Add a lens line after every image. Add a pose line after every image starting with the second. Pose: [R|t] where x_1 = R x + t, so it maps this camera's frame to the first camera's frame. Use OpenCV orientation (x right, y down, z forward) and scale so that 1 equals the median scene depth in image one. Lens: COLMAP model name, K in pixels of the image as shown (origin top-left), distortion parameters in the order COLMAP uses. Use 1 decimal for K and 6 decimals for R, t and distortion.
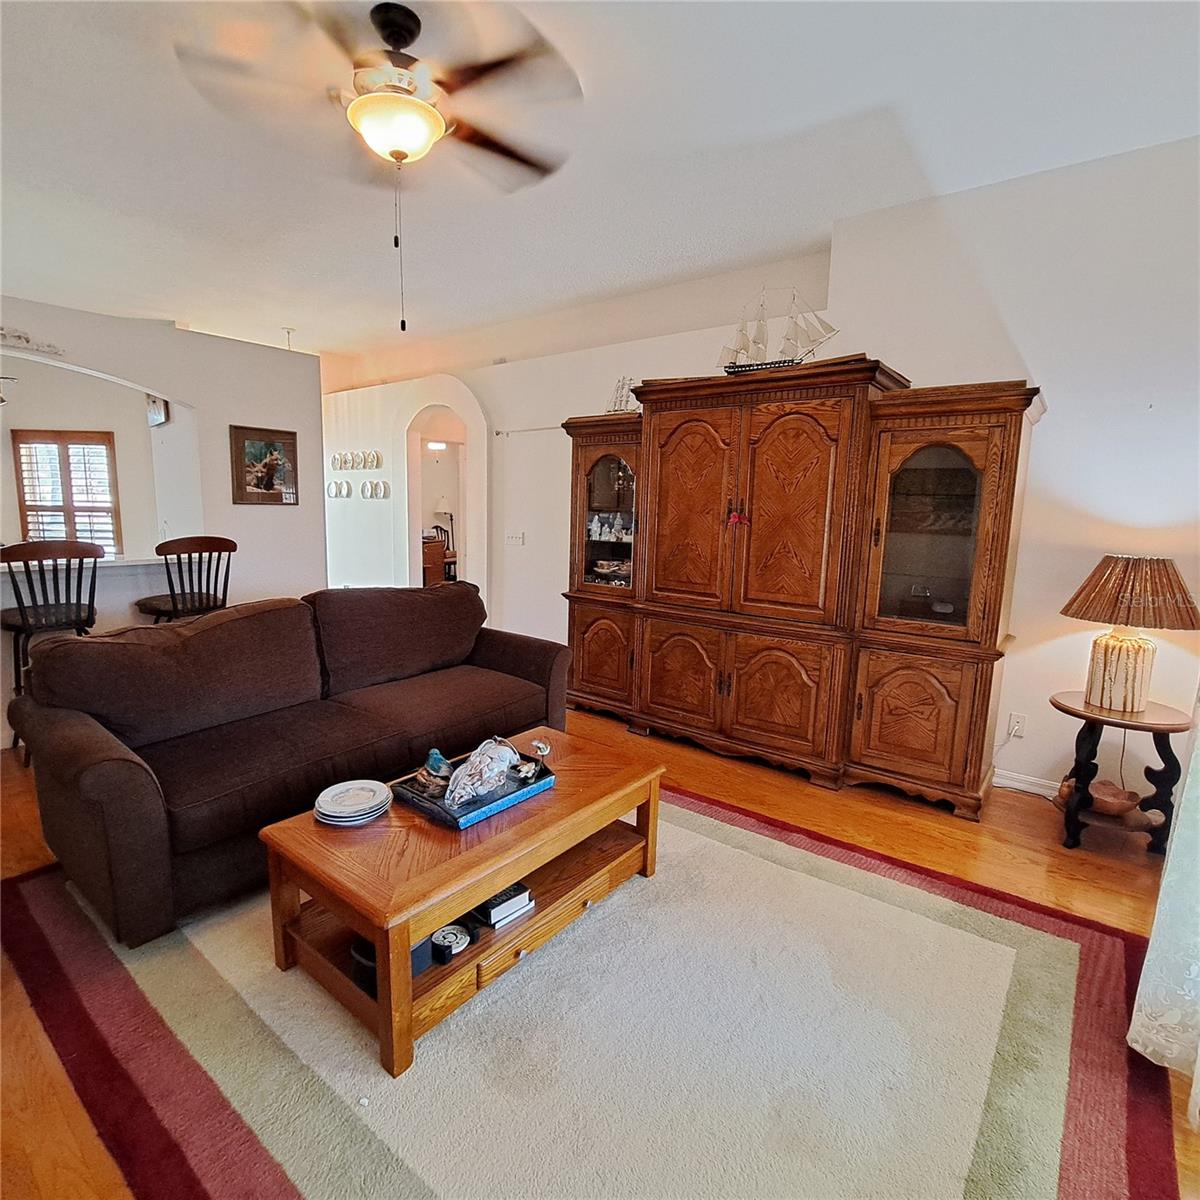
lens RADIAL K [[642.4, 0, 597.2], [0, 642.4, 602.9], [0, 0, 1]] dist [-0.018511, -0.000368]
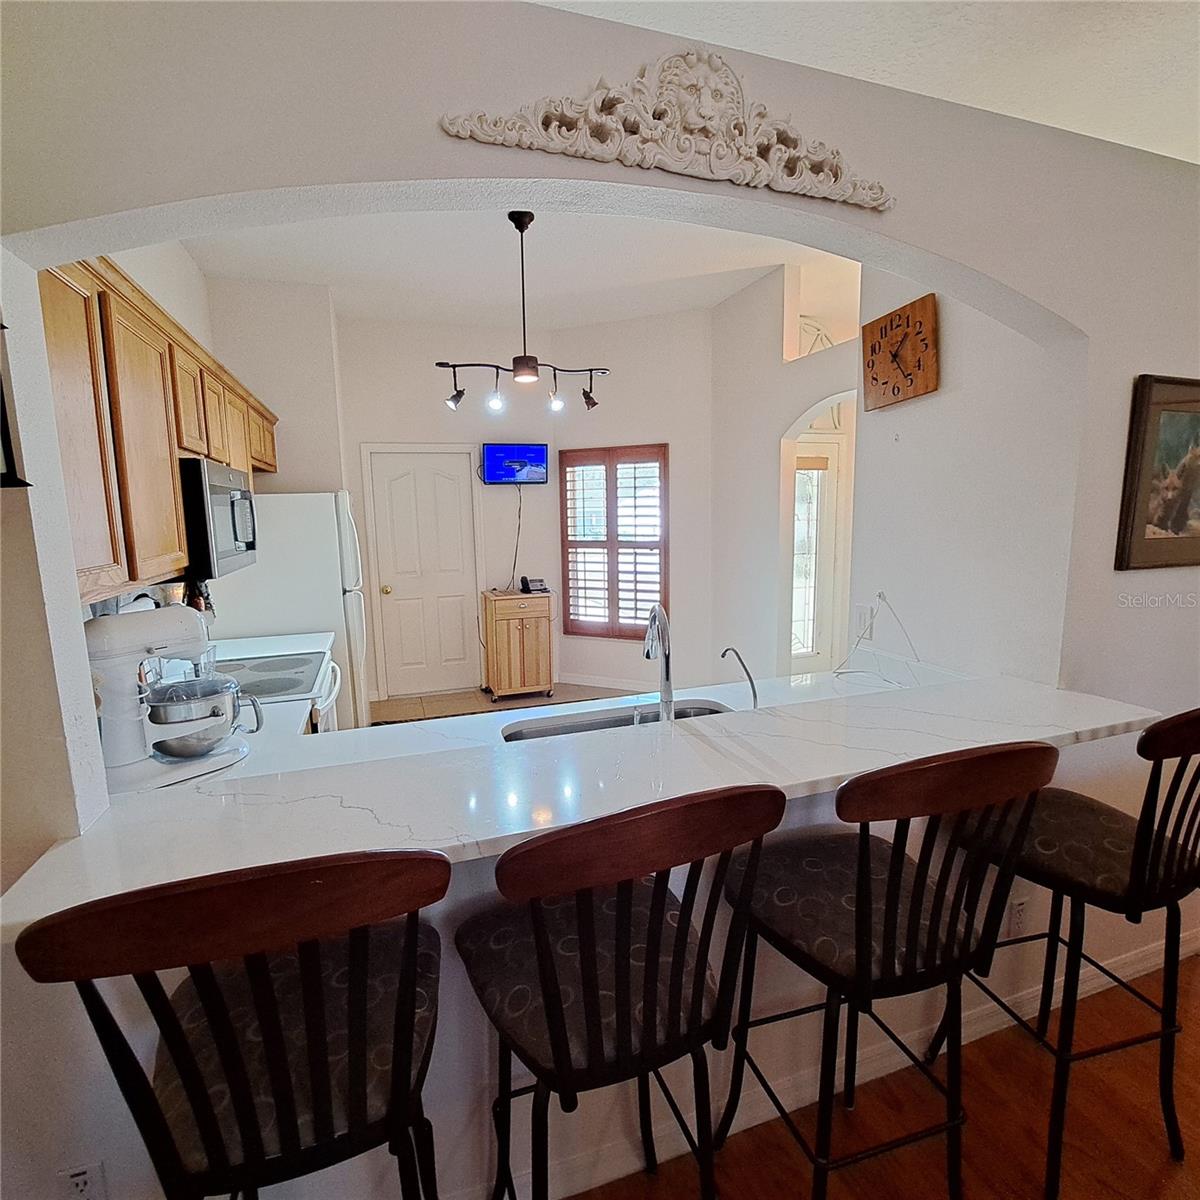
lens RADIAL K [[642.4, 0, 597.2], [0, 642.4, 602.9], [0, 0, 1]] dist [-0.018511, -0.000368]
pose [[0.840298, 0.041011, -0.540571, -0.413171], [-0.045872, 0.998937, 0.004479, -0.078921], [0.540180, 0.021033, 0.841286, 0.313450]]
